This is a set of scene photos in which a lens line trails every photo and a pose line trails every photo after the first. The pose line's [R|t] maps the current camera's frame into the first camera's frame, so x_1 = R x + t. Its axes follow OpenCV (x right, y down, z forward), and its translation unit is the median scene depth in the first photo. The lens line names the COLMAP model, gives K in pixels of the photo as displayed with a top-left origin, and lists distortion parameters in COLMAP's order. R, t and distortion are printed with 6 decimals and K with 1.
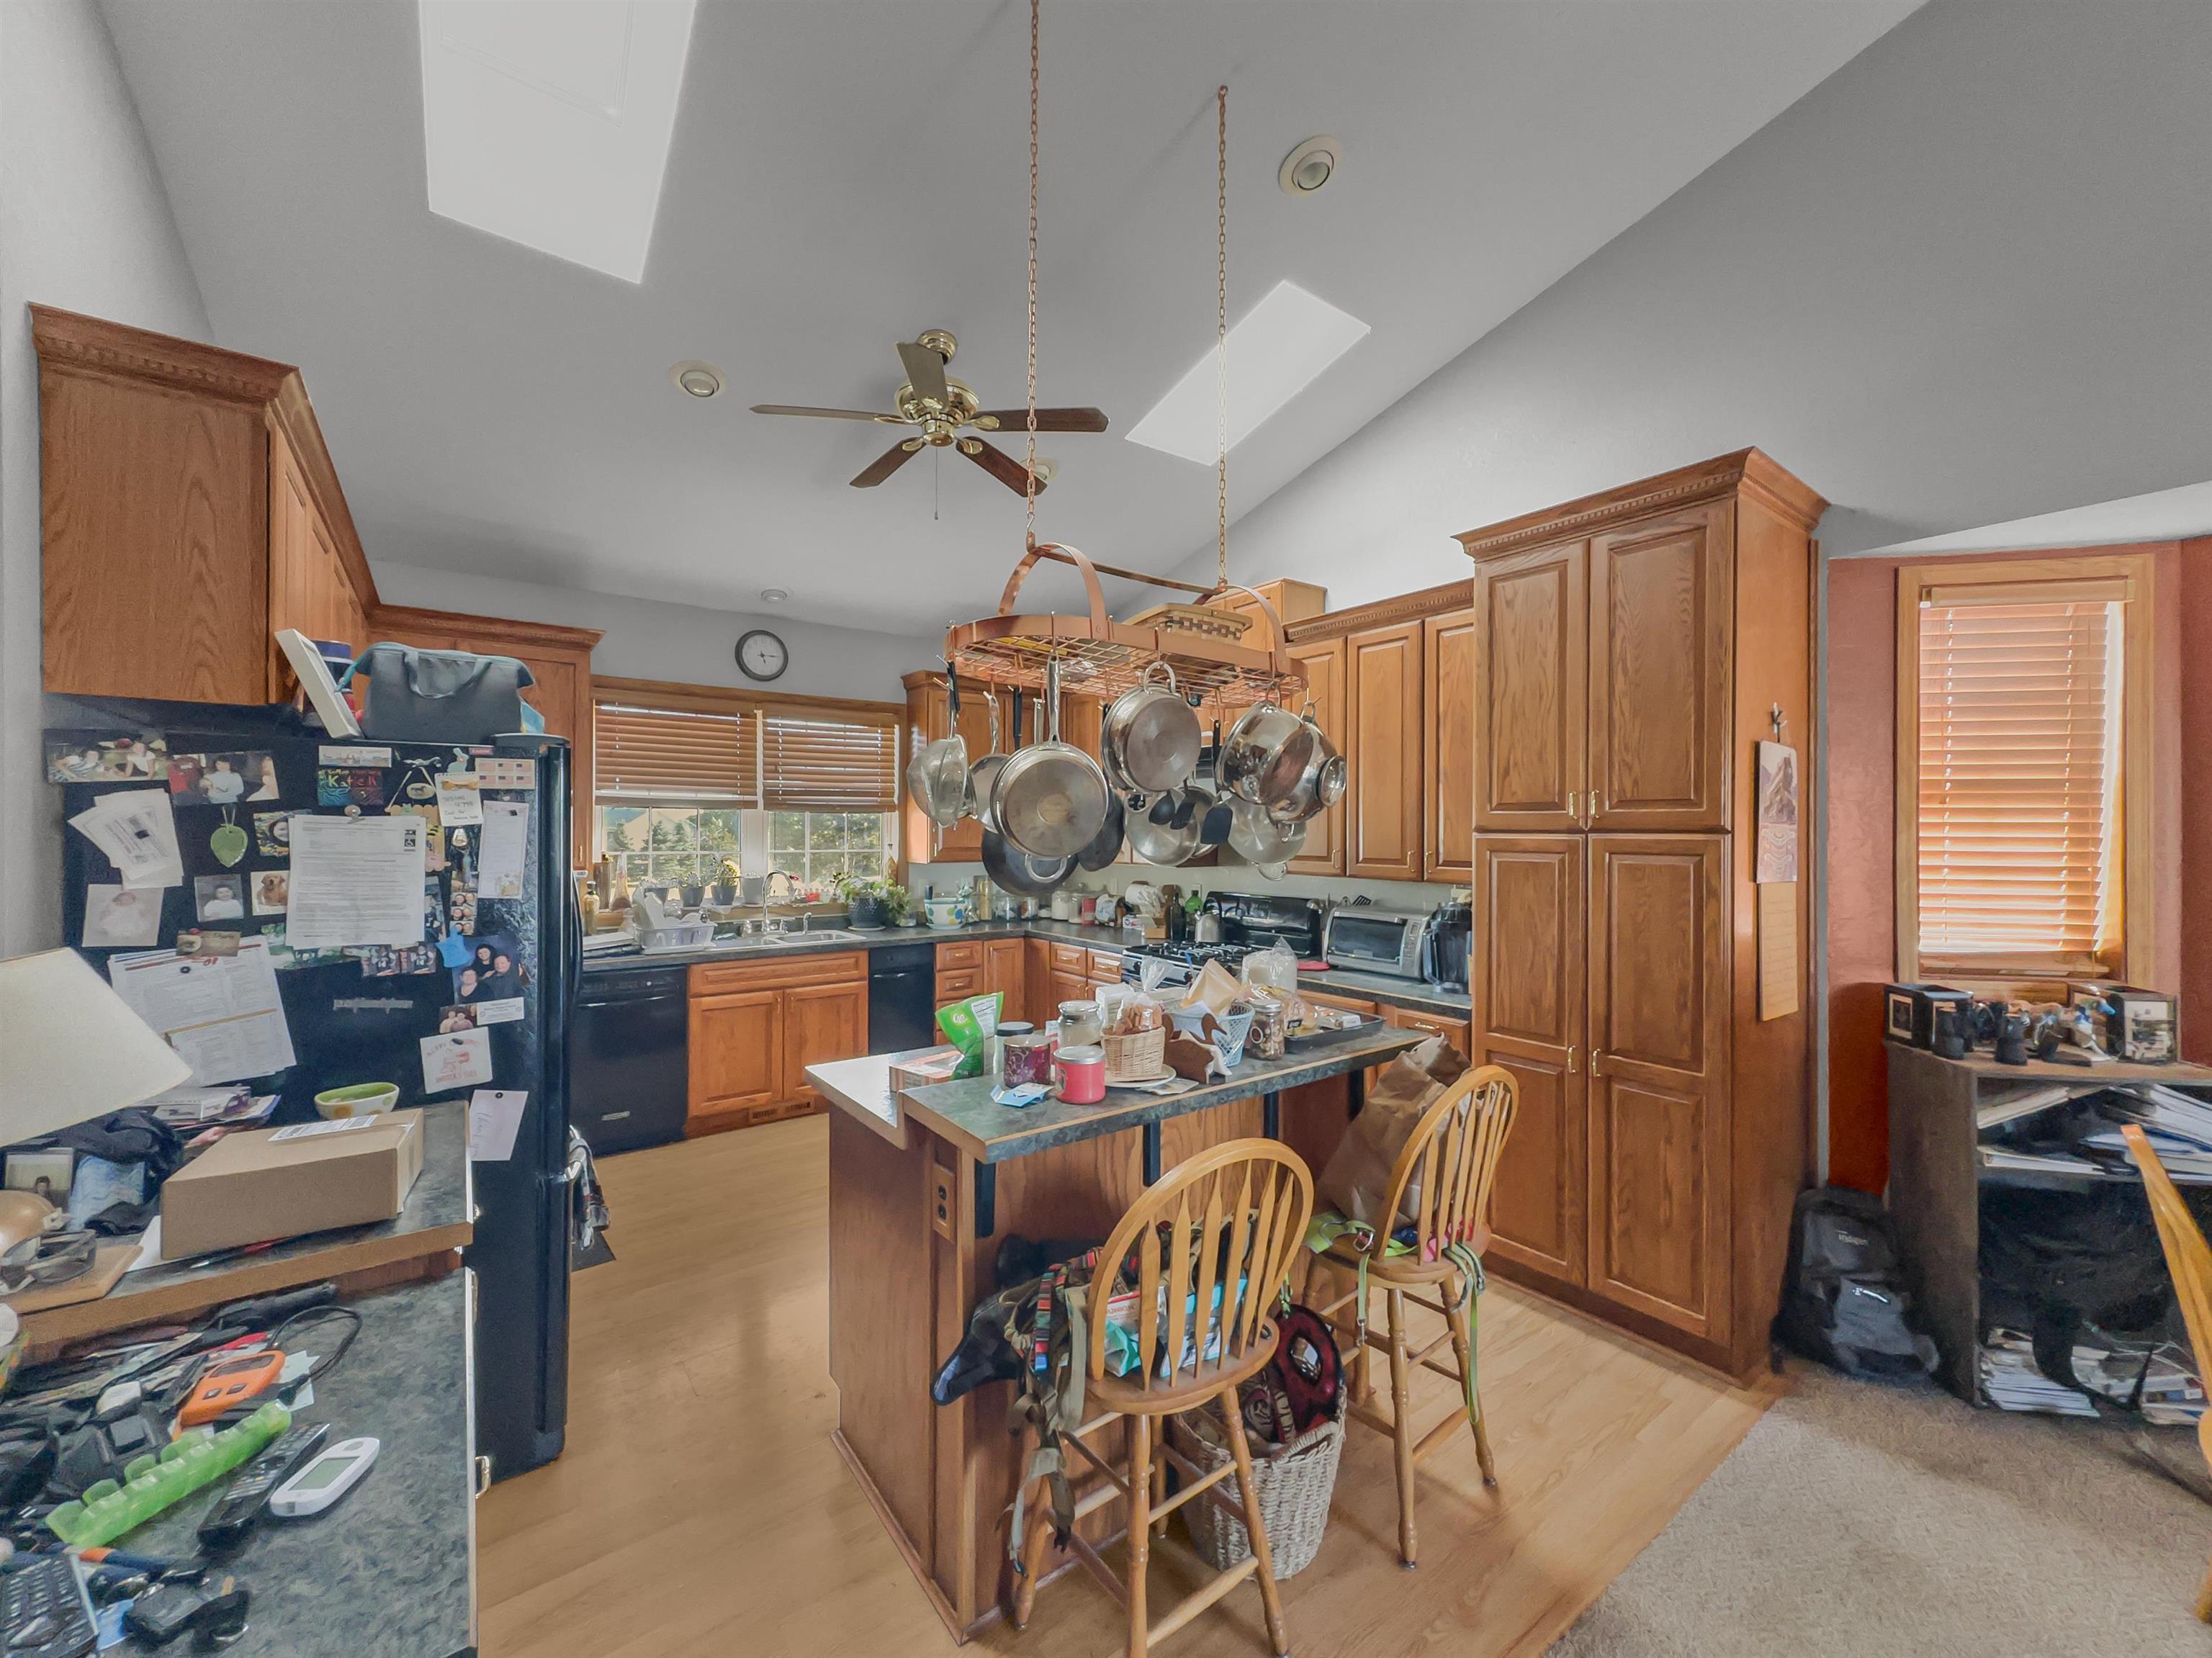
lens RADIAL K [[876.5, 0, 1106.0], [0, 876.5, 829.0], [0, 0, 1]] dist [0.000399, 0.000018]
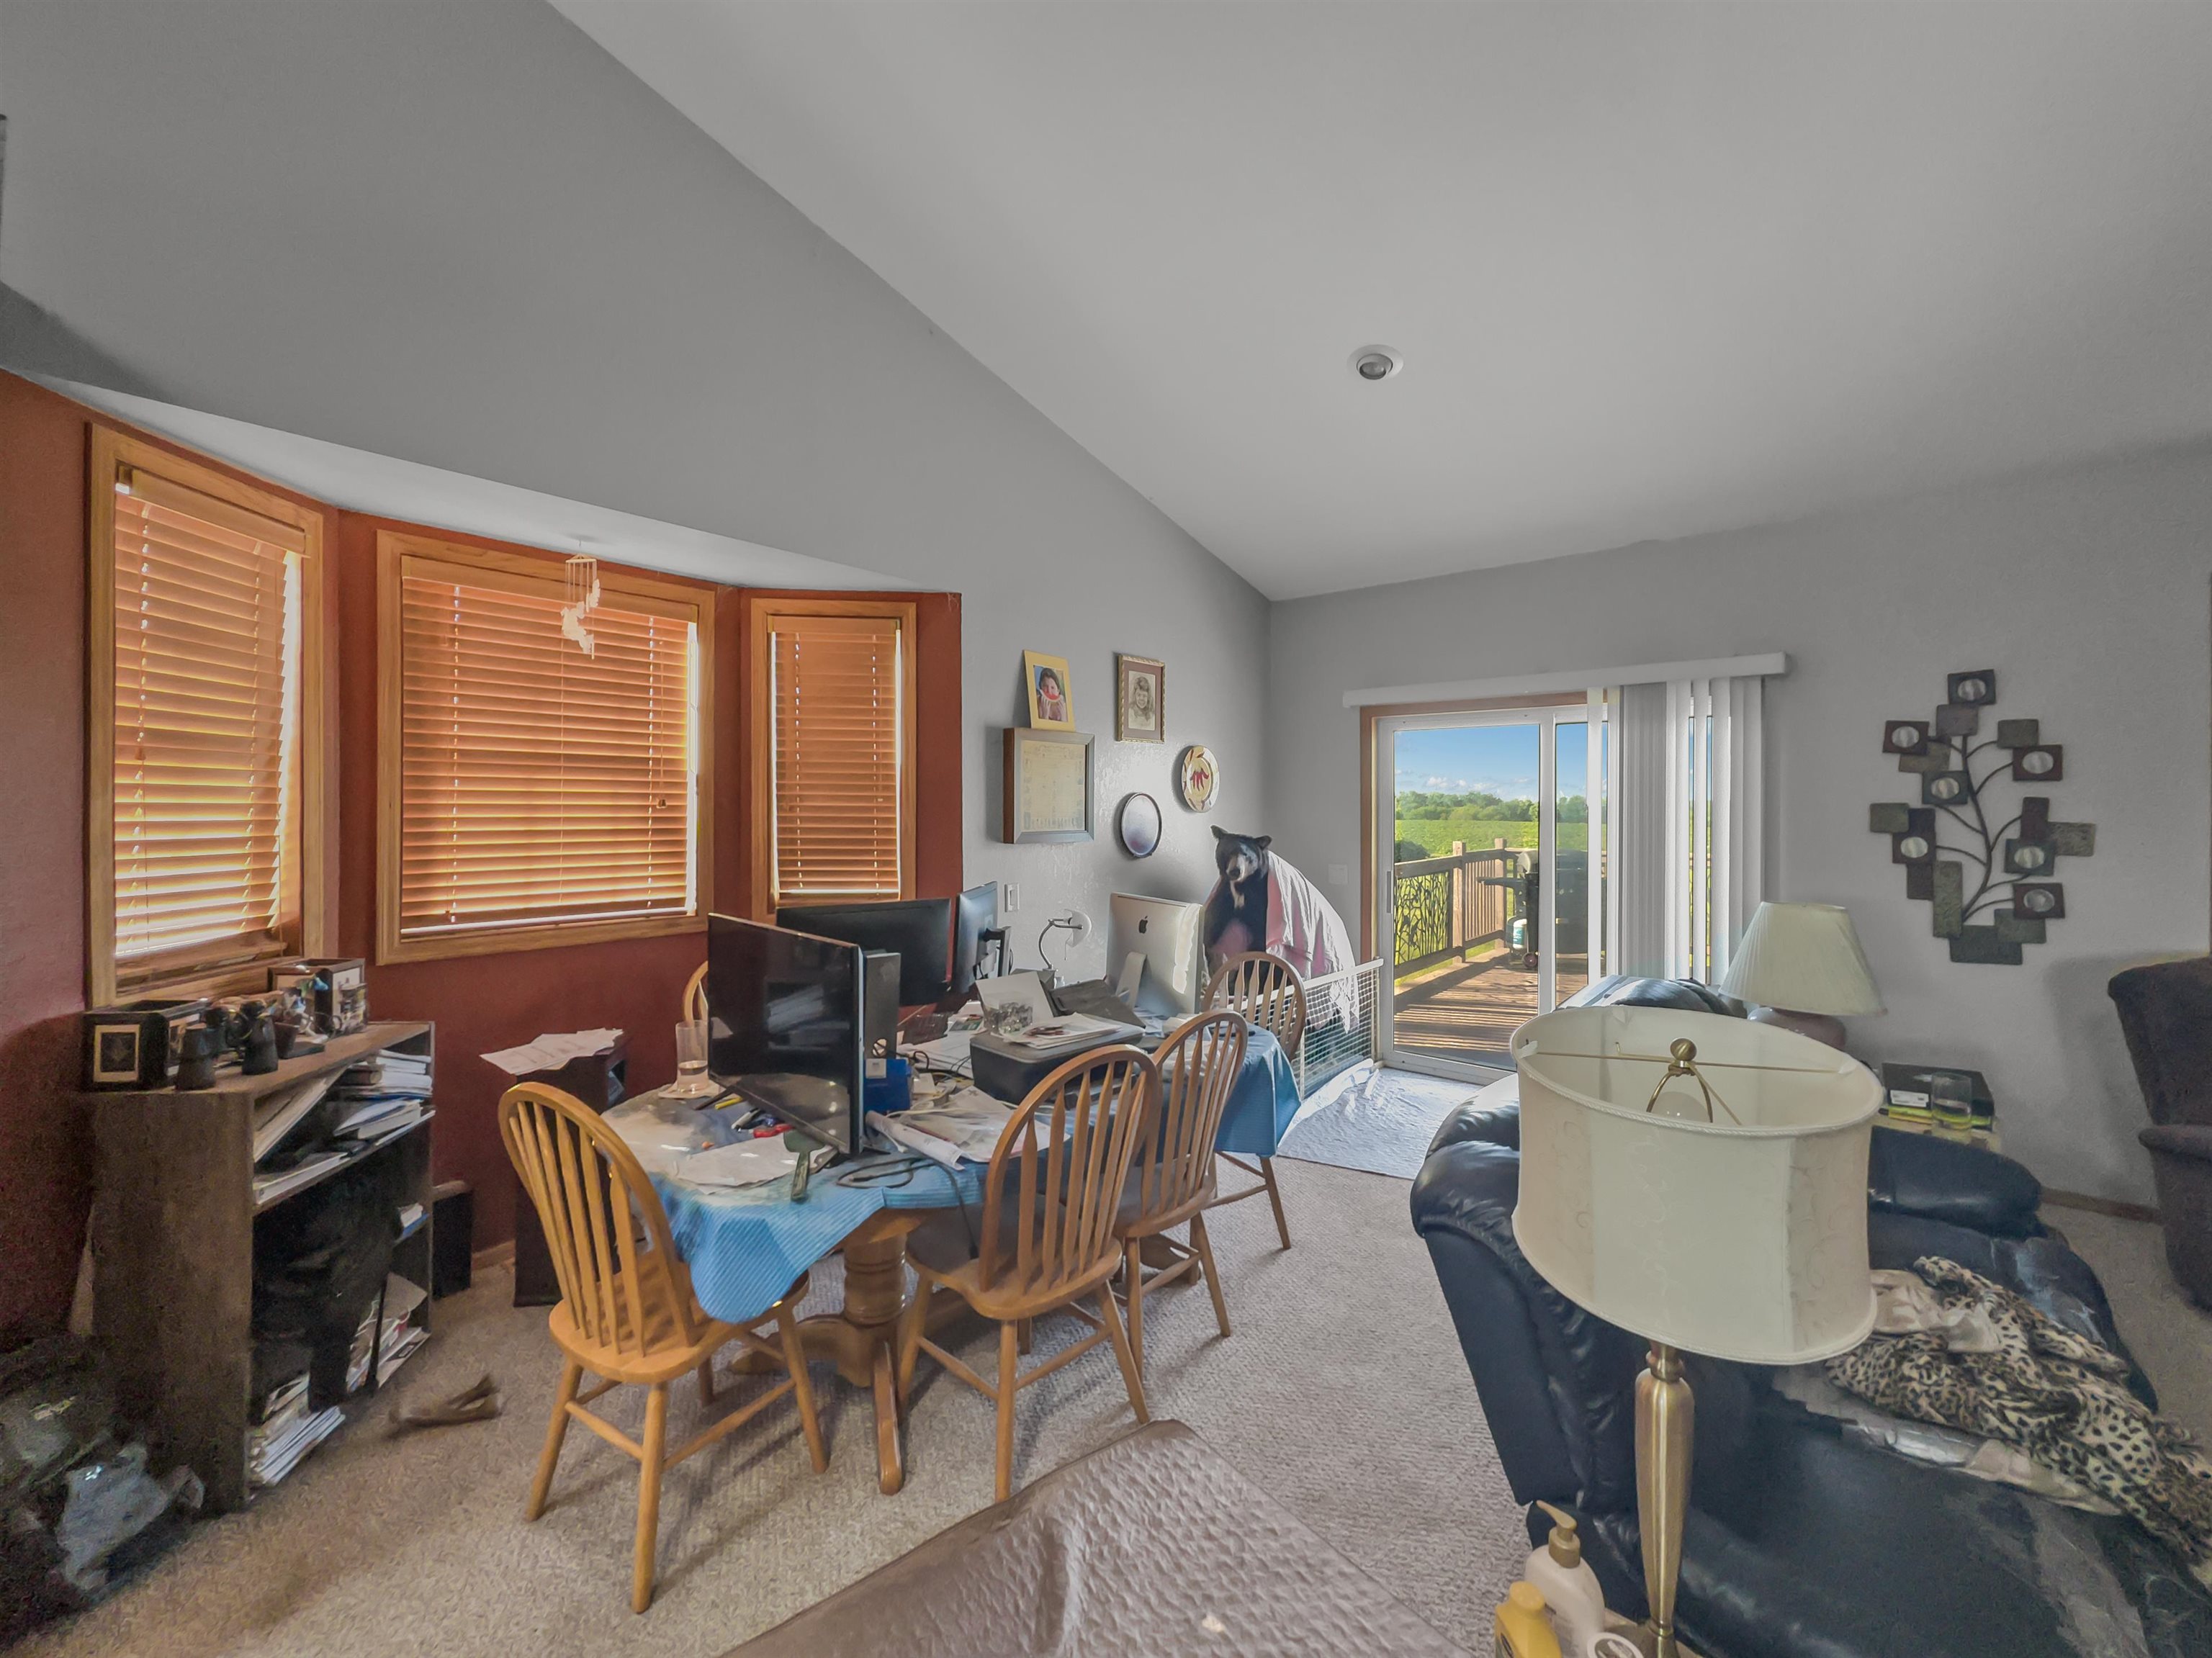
lens RADIAL K [[905.2, 0, 1117.1], [0, 905.2, 809.3], [0, 0, 1]] dist [0.001696, 0.000125]
pose [[-0.230574, -0.006506, 0.973033, -0.002238], [-0.003501, 0.999977, 0.005857, 0.007264], [-0.973048, -0.002056, -0.230591, 0.395918]]
